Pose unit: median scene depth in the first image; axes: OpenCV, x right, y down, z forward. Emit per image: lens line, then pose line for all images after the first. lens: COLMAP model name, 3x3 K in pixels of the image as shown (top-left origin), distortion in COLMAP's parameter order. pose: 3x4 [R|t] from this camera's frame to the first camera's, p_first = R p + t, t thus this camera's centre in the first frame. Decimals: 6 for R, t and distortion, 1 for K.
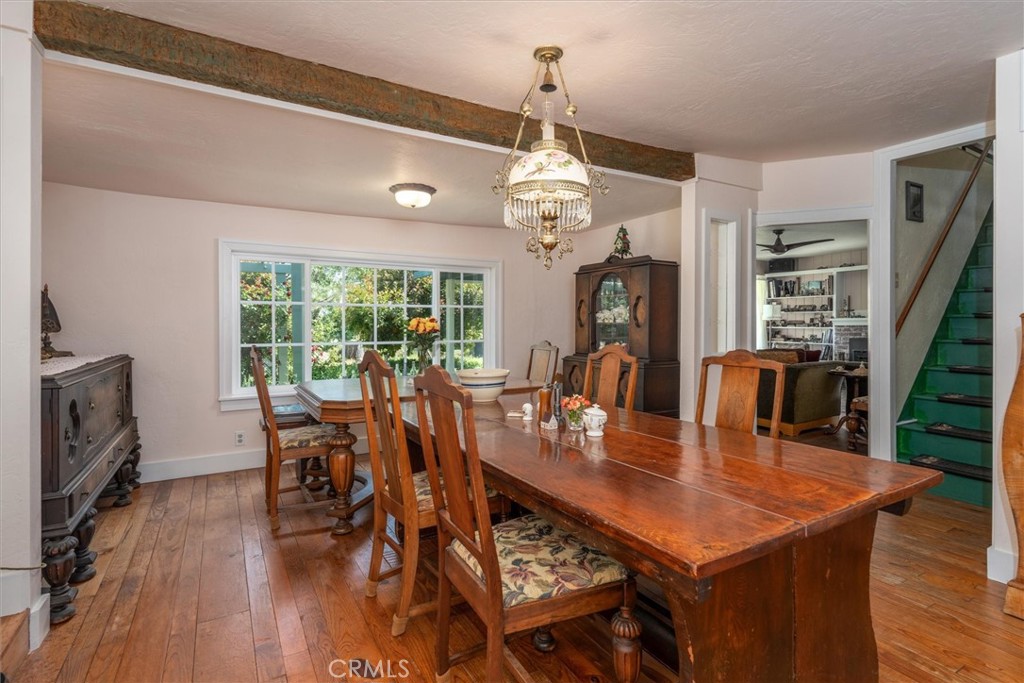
lens RADIAL K [[502.5, 0, 512.0], [0, 502.5, 329.7], [0, 0, 1]] dist [-0.000720, -0.000261]
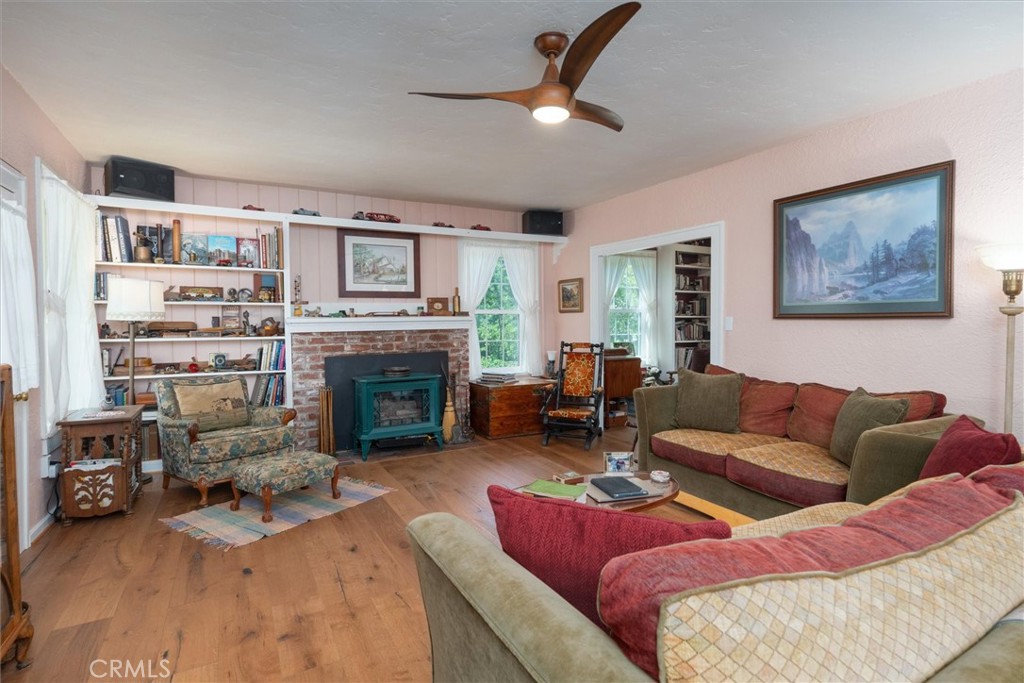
lens RADIAL K [[502.5, 0, 512.0], [0, 502.5, 329.7], [0, 0, 1]] dist [-0.000720, -0.000261]
pose [[0.023581, -0.020388, 0.999514, 0.154662], [0.014461, 0.999694, 0.020050, -0.016777], [-0.999617, 0.013981, 0.023869, 0.733876]]
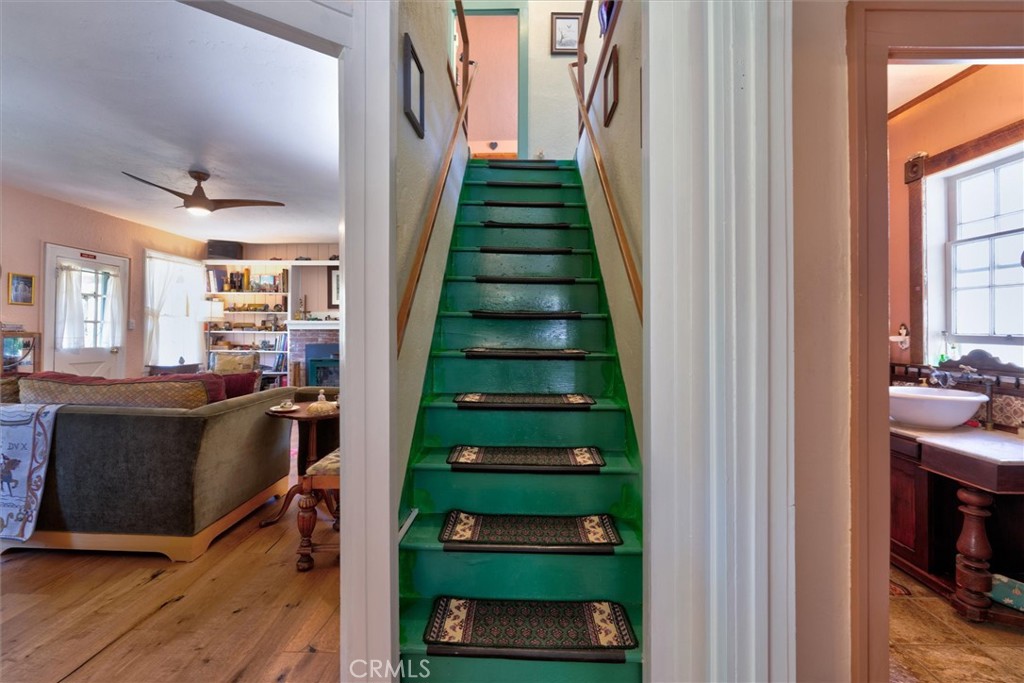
lens RADIAL K [[445.1, 0, 508.1], [0, 445.1, 329.6], [0, 0, 1]] dist [-0.002690, -0.000843]
pose [[0.528001, 0.004636, 0.849231, 0.196489], [0.003004, 0.999969, -0.007327, -0.001542], [-0.849238, 0.006420, 0.527971, 0.286805]]
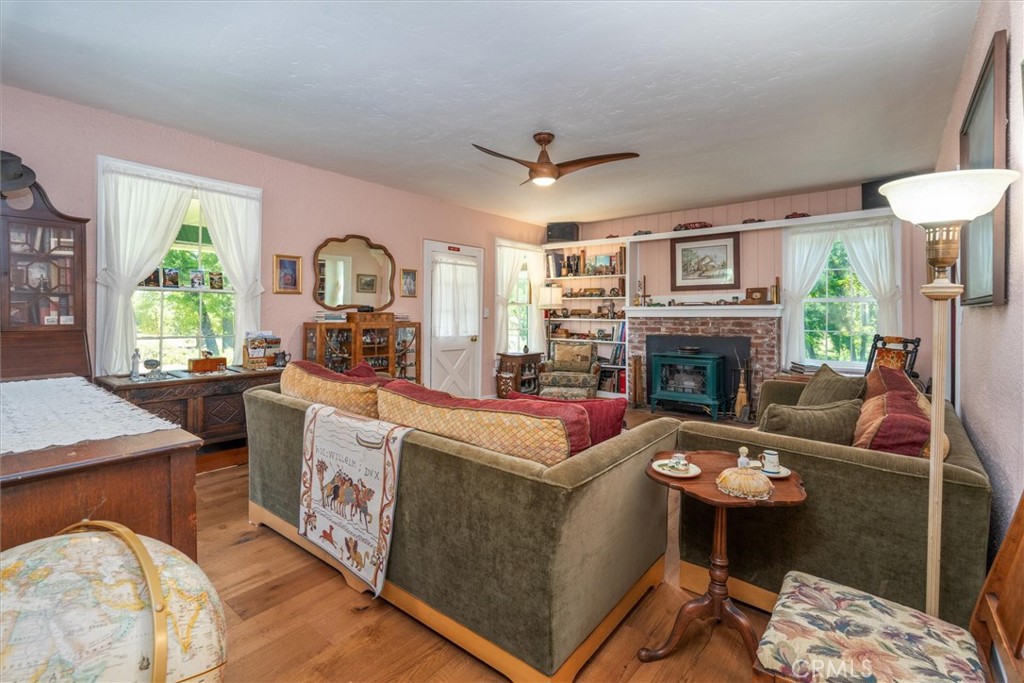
lens RADIAL K [[469.8, 0, 516.8], [0, 469.8, 311.8], [0, 0, 1]] dist [-0.000705, -0.000072]
pose [[0.933509, -0.001419, 0.358550, 0.242629], [0.003963, 0.999972, -0.006361, -0.011367], [-0.358531, 0.007359, 0.933489, 0.411197]]
